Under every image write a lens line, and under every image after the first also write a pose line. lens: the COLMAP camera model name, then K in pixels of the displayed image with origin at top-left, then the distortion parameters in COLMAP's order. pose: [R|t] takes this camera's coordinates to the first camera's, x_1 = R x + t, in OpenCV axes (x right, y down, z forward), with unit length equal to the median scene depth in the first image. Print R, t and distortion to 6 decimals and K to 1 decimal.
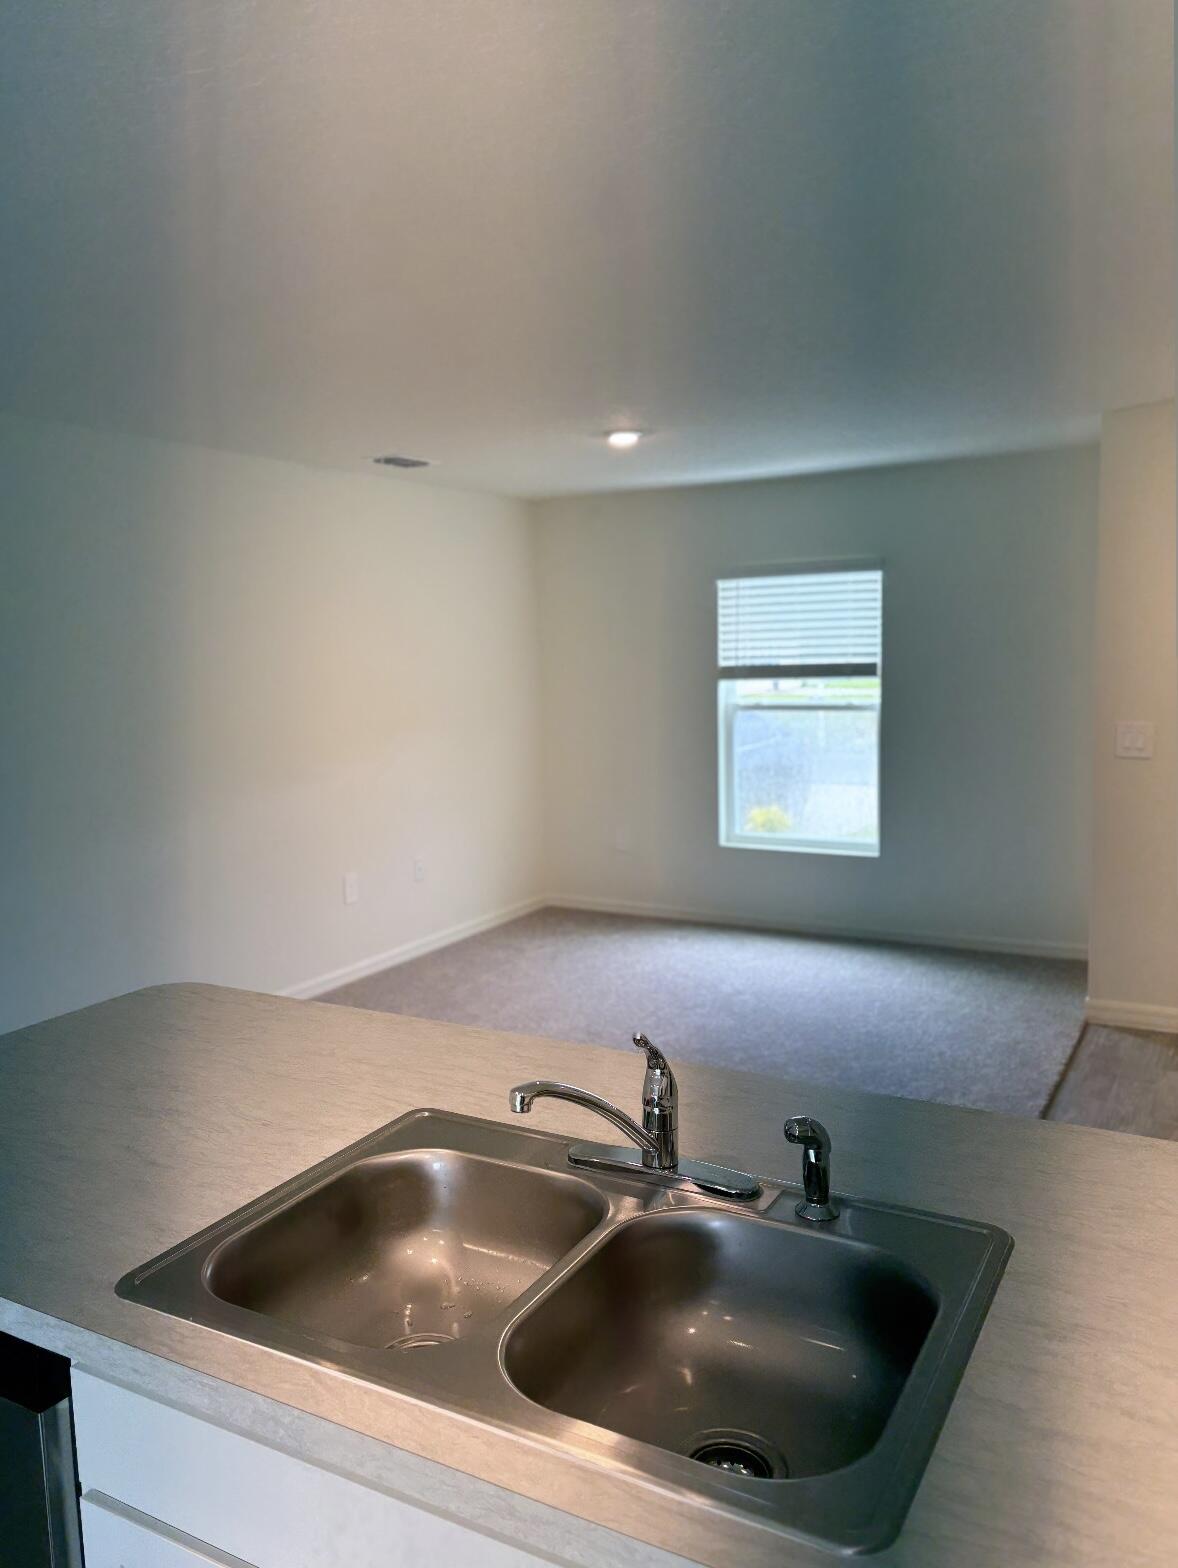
lens RADIAL K [[1178.2, 0, 589.3], [0, 1178.2, 791.6], [0, 0, 1]] dist [0.063753, -0.081592]
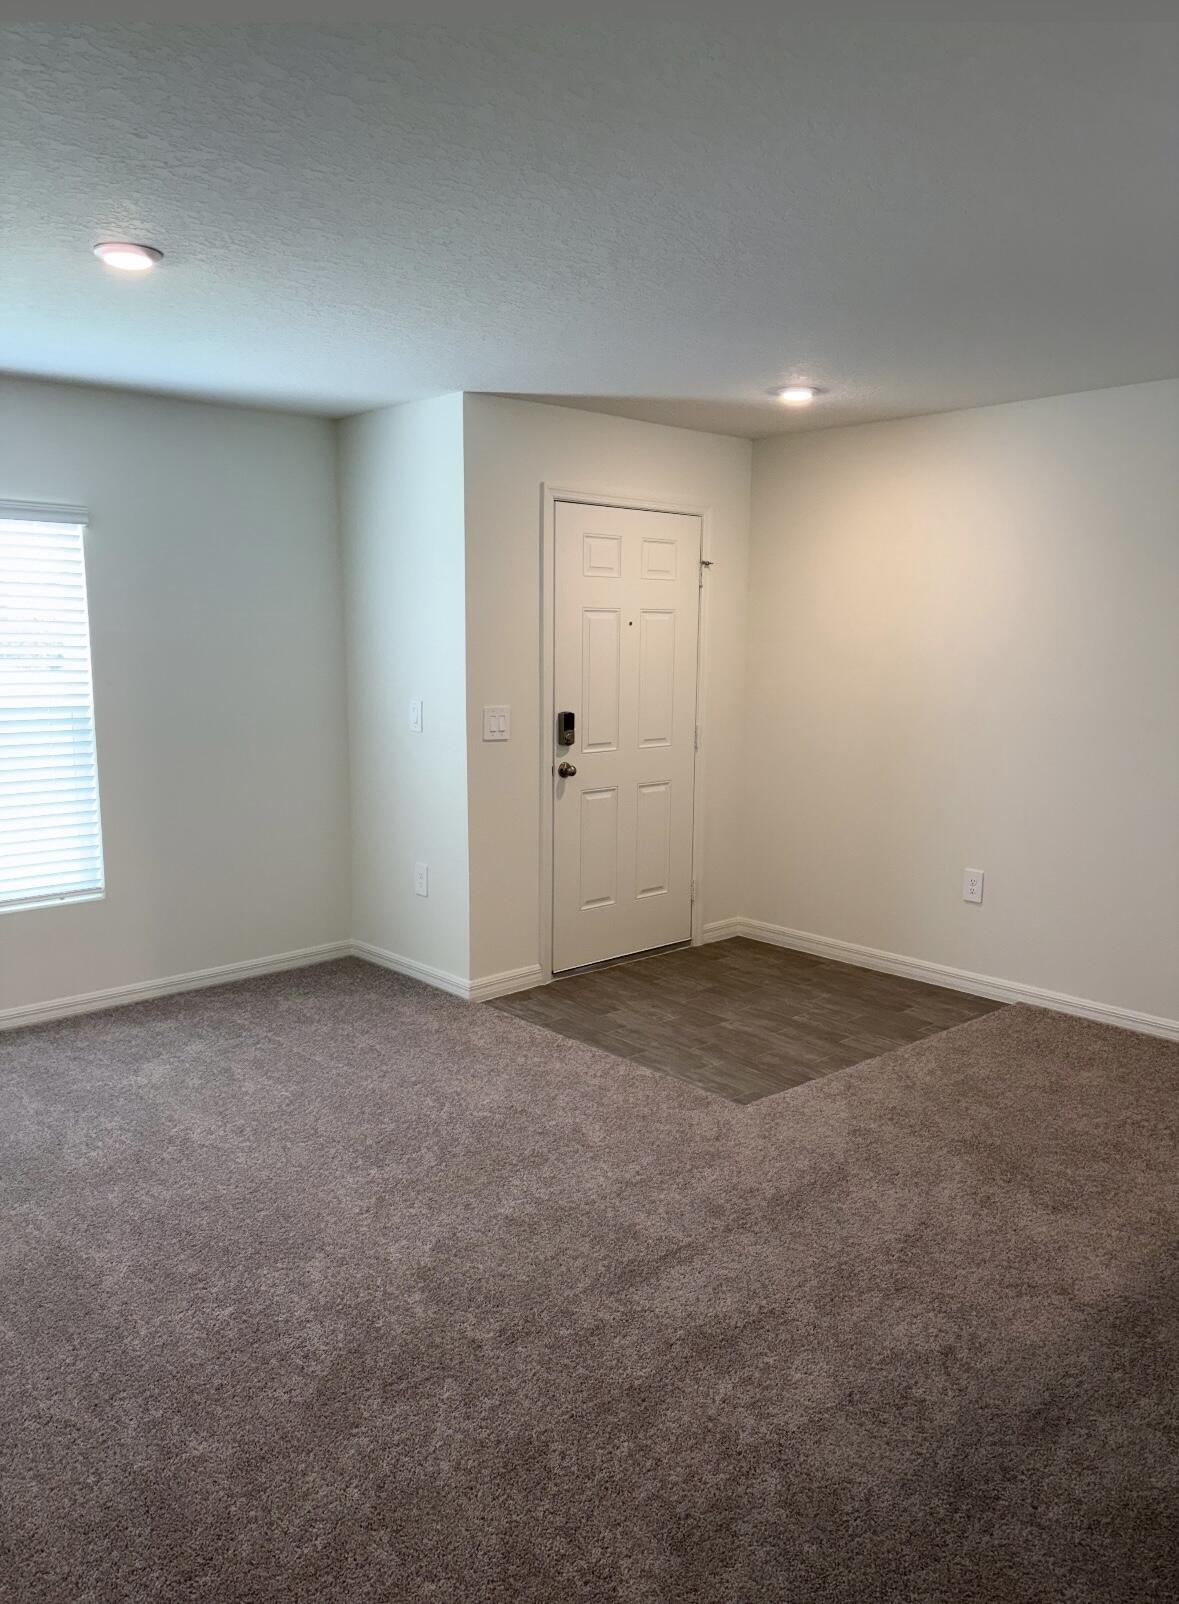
lens RADIAL K [[1187.7, 0, 583.7], [0, 1187.7, 819.1], [0, 0, 1]] dist [0.097752, -0.106911]
pose [[0.313242, -0.123069, 0.941665, -0.447415], [0.104568, 0.990008, 0.094603, -0.044832], [-0.943899, 0.068834, 0.322981, 0.524598]]
